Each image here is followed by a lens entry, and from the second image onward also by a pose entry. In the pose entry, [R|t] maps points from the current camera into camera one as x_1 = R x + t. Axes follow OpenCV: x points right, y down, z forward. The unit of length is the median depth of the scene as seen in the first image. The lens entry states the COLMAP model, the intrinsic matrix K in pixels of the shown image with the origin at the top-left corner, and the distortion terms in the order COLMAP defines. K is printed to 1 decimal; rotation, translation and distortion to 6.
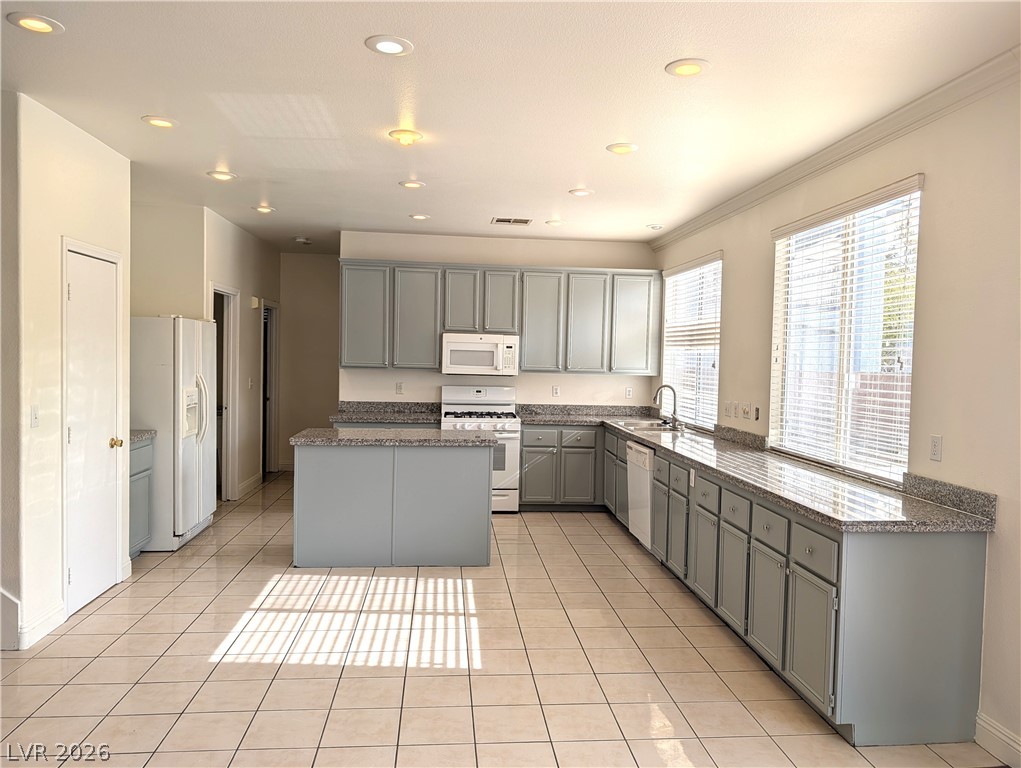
lens RADIAL K [[726.2, 0, 525.0], [0, 726.2, 387.5], [0, 0, 1]] dist [0.017765, -0.001106]
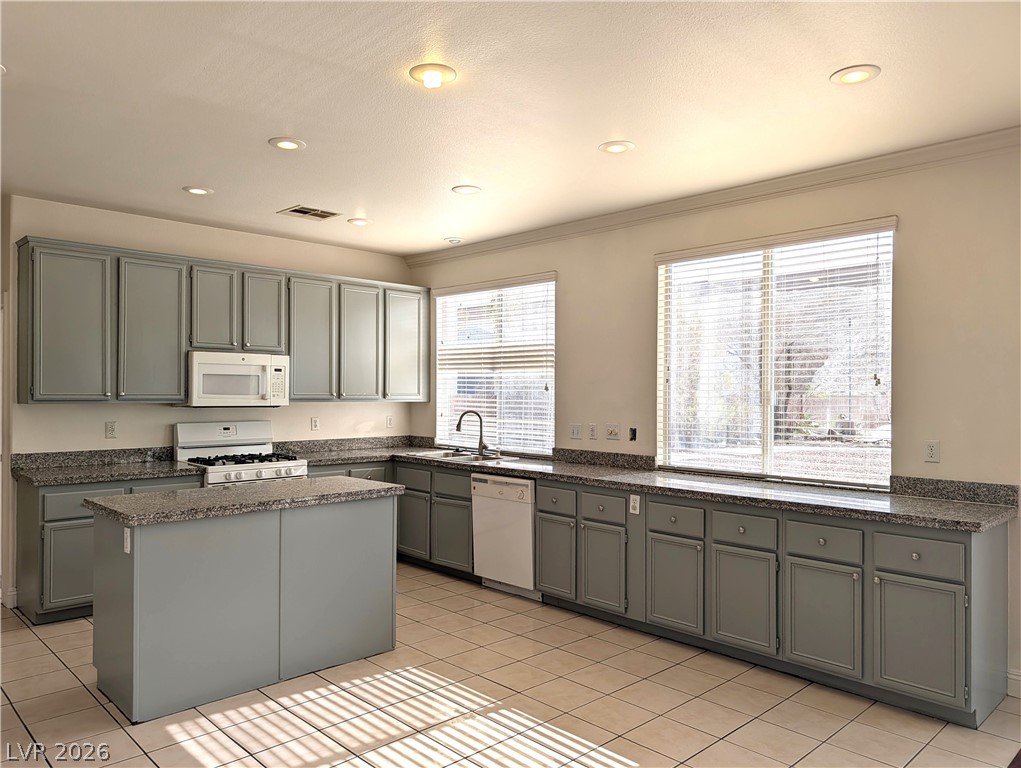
lens RADIAL K [[721.0, 0, 498.2], [0, 721.0, 397.7], [0, 0, 1]] dist [0.006971, 0.000219]
pose [[0.793190, -0.023119, 0.608535, -0.349928], [0.038383, 0.999190, -0.012069, -0.008107], [-0.607763, 0.032930, 0.793435, 0.256336]]
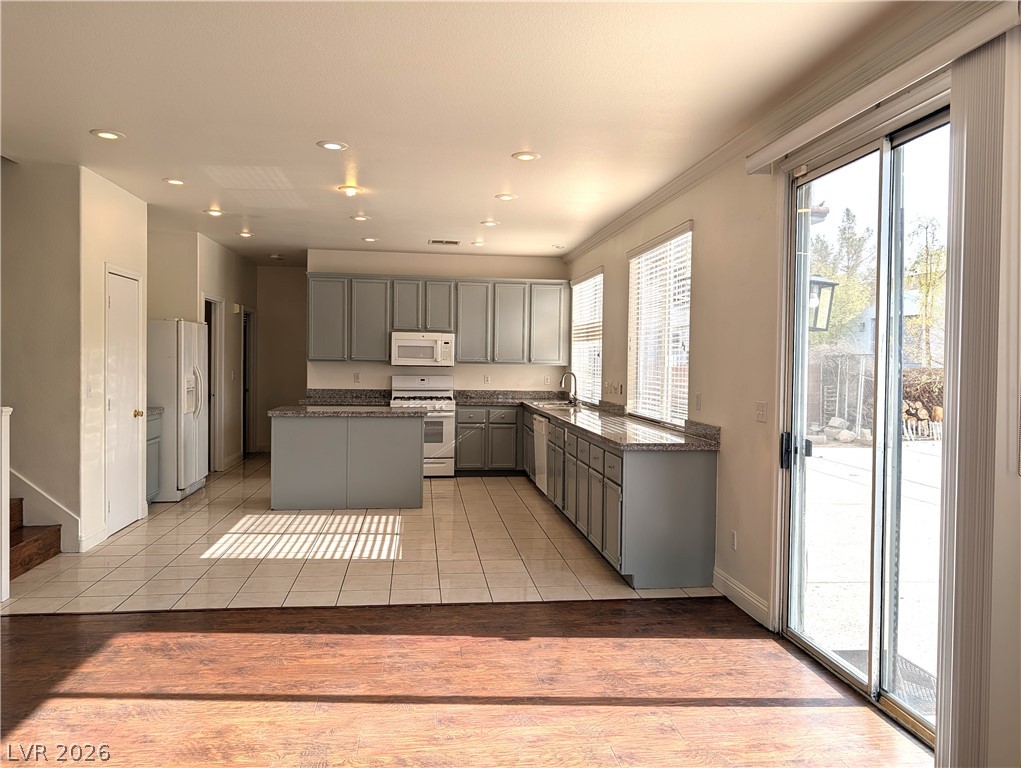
lens RADIAL K [[726.5, 0, 520.7], [0, 726.5, 380.5], [0, 0, 1]] dist [0.010373, -0.002704]
pose [[0.999570, -0.009743, 0.027653, 0.078177], [0.010139, 0.999848, -0.014208, 0.029714], [-0.027510, 0.014482, 0.999517, -0.261412]]
